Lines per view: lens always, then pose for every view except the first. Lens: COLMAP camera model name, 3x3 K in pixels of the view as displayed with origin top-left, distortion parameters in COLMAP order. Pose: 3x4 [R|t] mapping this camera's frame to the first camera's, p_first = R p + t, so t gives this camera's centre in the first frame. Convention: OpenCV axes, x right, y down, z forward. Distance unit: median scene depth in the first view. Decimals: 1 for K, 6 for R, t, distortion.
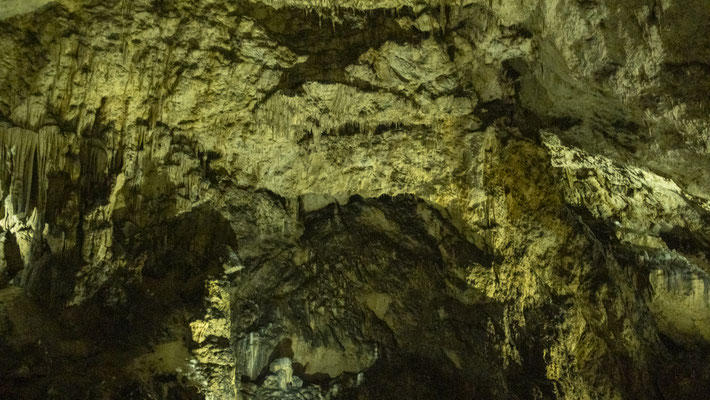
lens RADIAL K [[556.5, 0, 355.0], [0, 556.5, 200.0], [0, 0, 1]] dist [-0.013675, 0.004168]
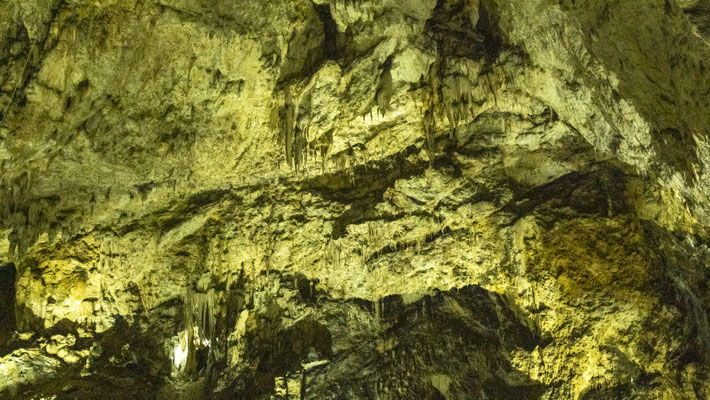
lens RADIAL K [[556.5, 0, 355.0], [0, 556.5, 200.0], [0, 0, 1]] dist [-0.013675, 0.004168]
pose [[0.720903, -0.180695, -0.669065, 0.807681], [0.165504, 0.982366, -0.086981, -0.137875], [0.672984, -0.048028, 0.738096, -0.018406]]
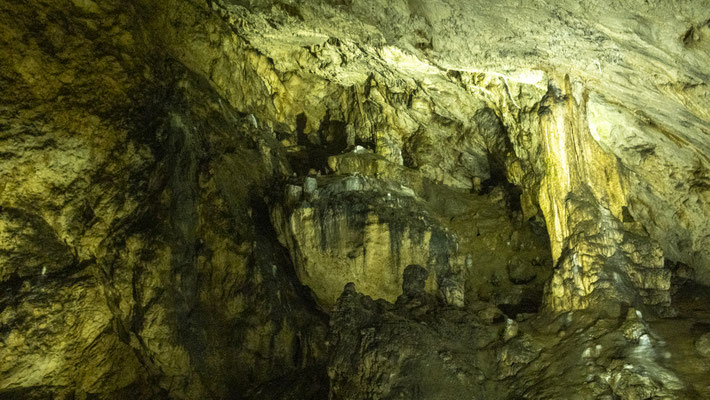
lens RADIAL K [[556.5, 0, 355.0], [0, 556.5, 200.0], [0, 0, 1]] dist [-0.013675, 0.004168]
pose [[0.975486, -0.048505, -0.214648, 0.846763], [0.038048, 0.997891, -0.052584, 0.177513], [0.216746, 0.043128, 0.975275, 0.649791]]
